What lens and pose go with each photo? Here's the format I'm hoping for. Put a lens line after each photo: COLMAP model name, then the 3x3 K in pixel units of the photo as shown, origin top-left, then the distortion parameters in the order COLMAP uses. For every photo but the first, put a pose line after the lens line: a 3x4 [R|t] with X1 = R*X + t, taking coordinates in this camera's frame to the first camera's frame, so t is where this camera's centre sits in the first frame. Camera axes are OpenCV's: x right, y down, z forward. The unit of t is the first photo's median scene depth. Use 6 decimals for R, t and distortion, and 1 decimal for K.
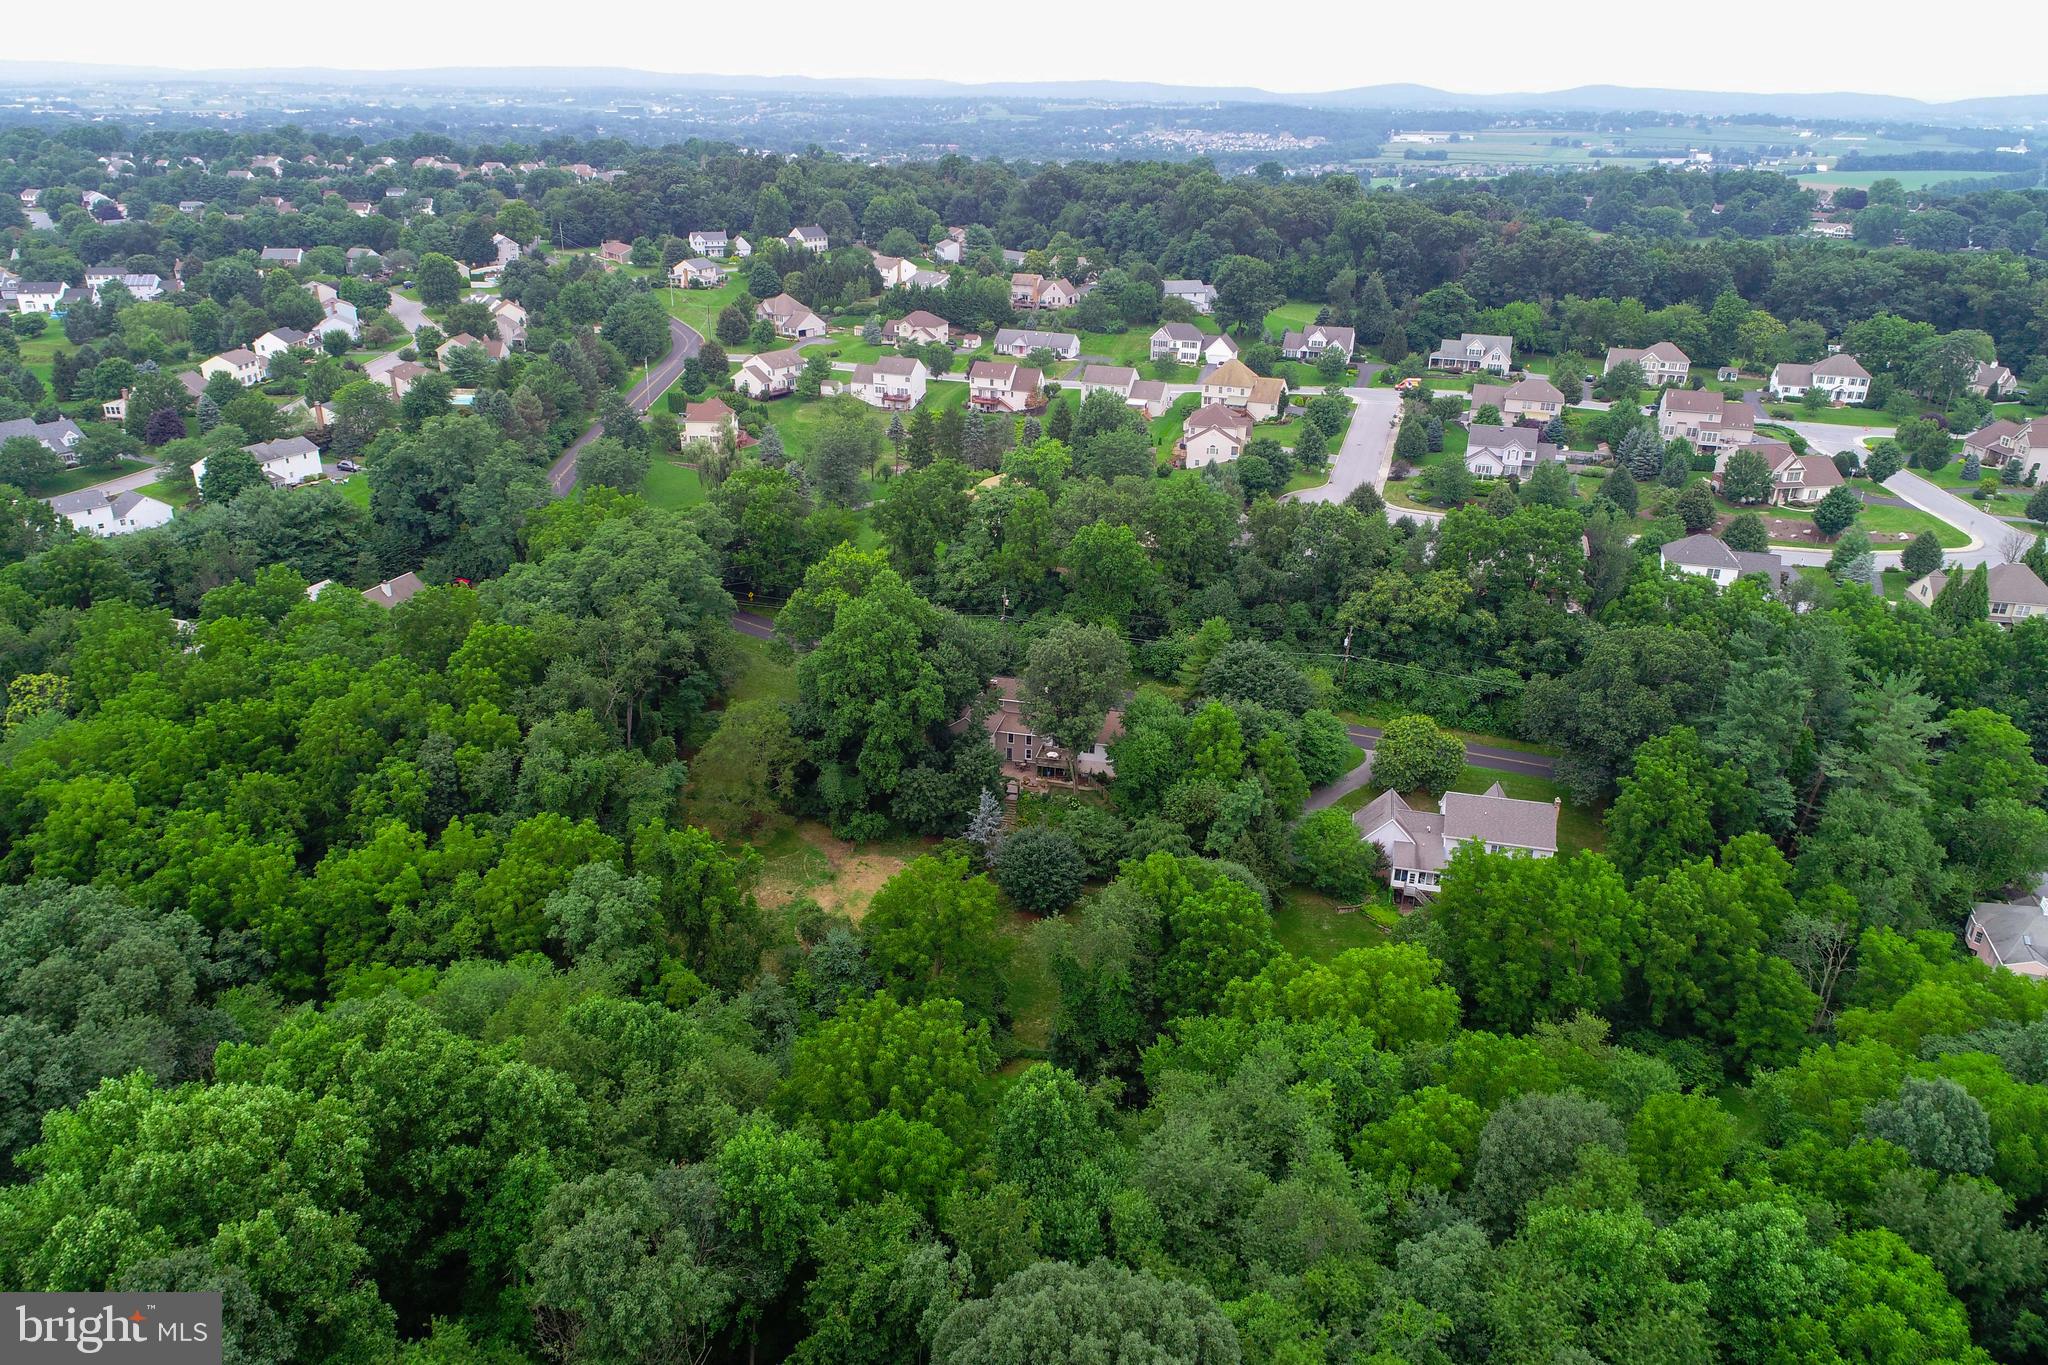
lens RADIAL K [[1377.4, 0, 1024.0], [0, 1377.4, 682.5], [0, 0, 1]] dist [-0.001703, 0.003030]
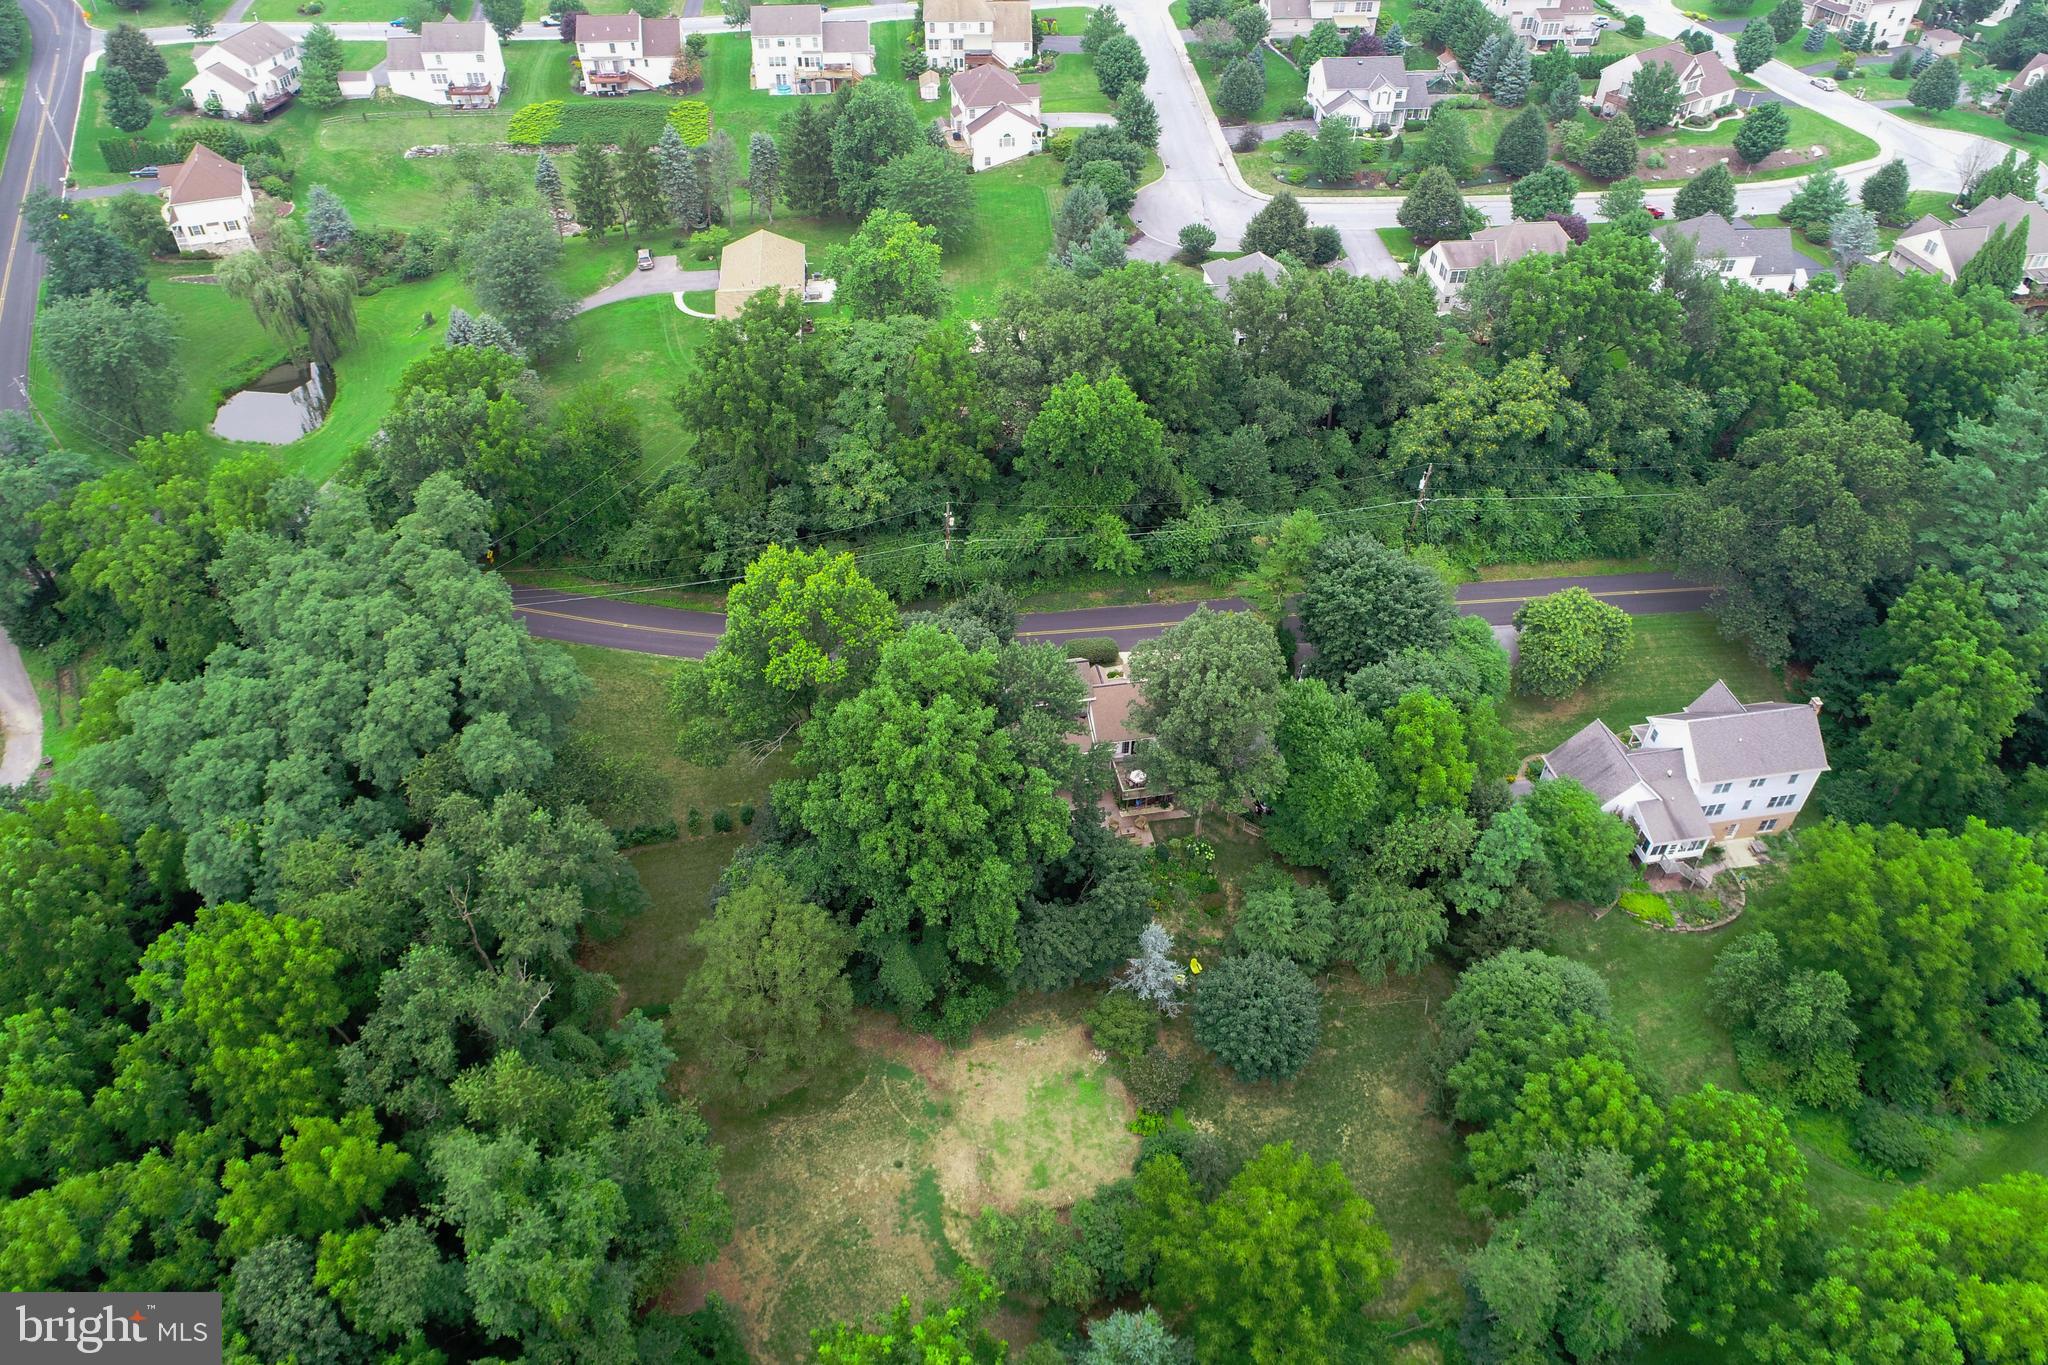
lens RADIAL K [[1377.4, 0, 1024.0], [0, 1377.4, 682.5], [0, 0, 1]] dist [-0.001703, 0.003030]
pose [[0.920058, -0.265633, 0.287981, -0.210382], [0.161442, 0.926798, 0.339090, -0.225448], [-0.356974, -0.265490, 0.895592, 0.413620]]
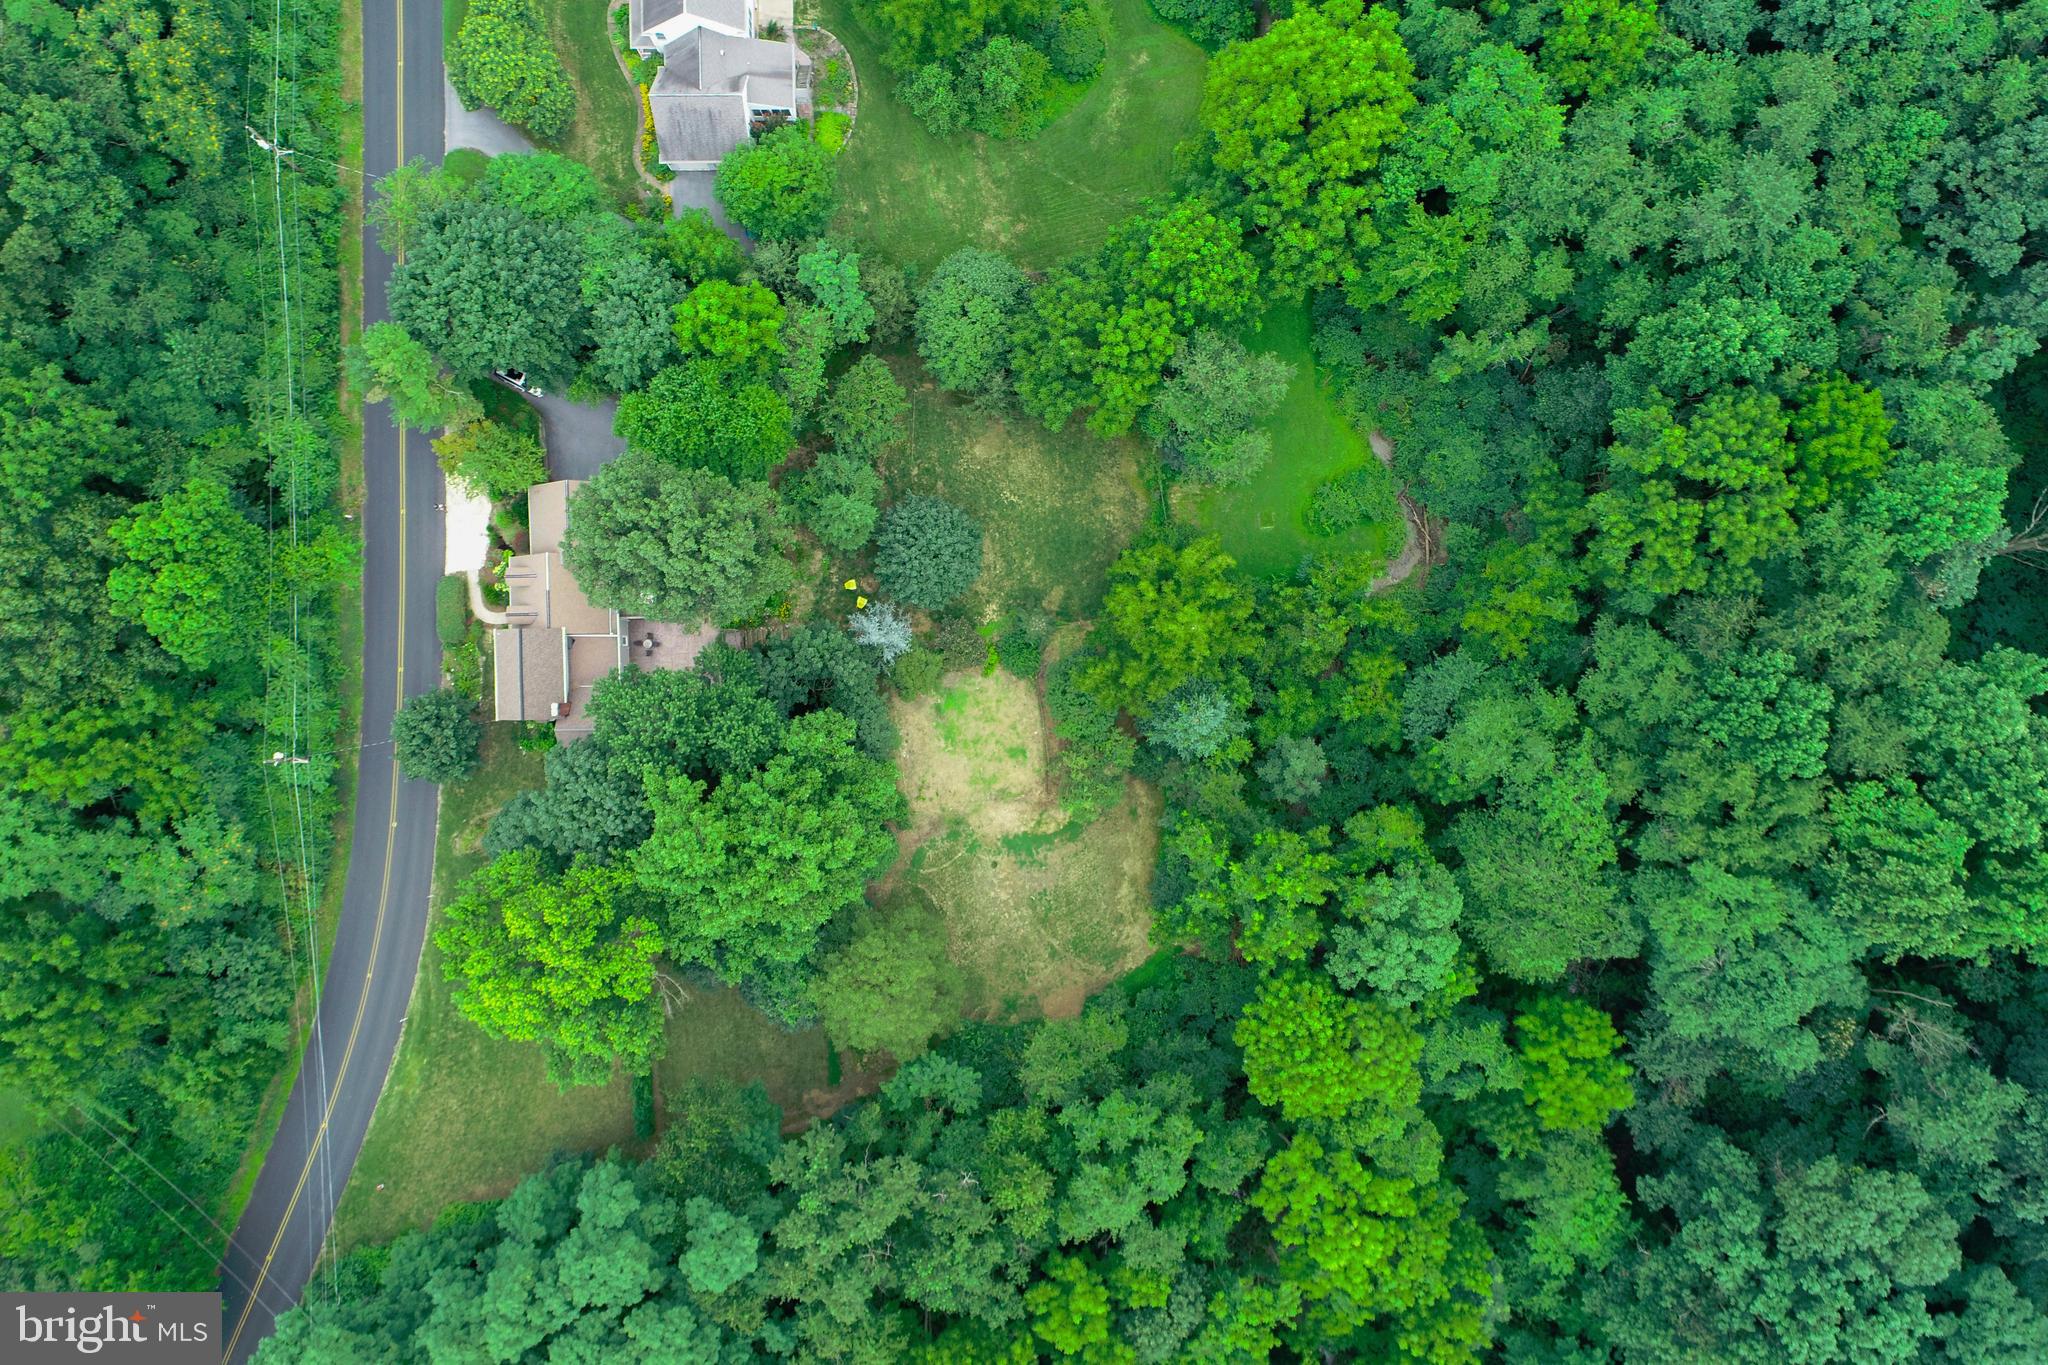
lens RADIAL K [[1377.4, 0, 1024.0], [0, 1377.4, 682.5], [0, 0, 1]] dist [-0.001703, 0.003030]
pose [[-0.239228, -0.970453, -0.031492, -0.041345], [0.373275, -0.121861, 0.919682, -0.489343], [-0.896346, 0.208258, 0.391398, 0.570784]]
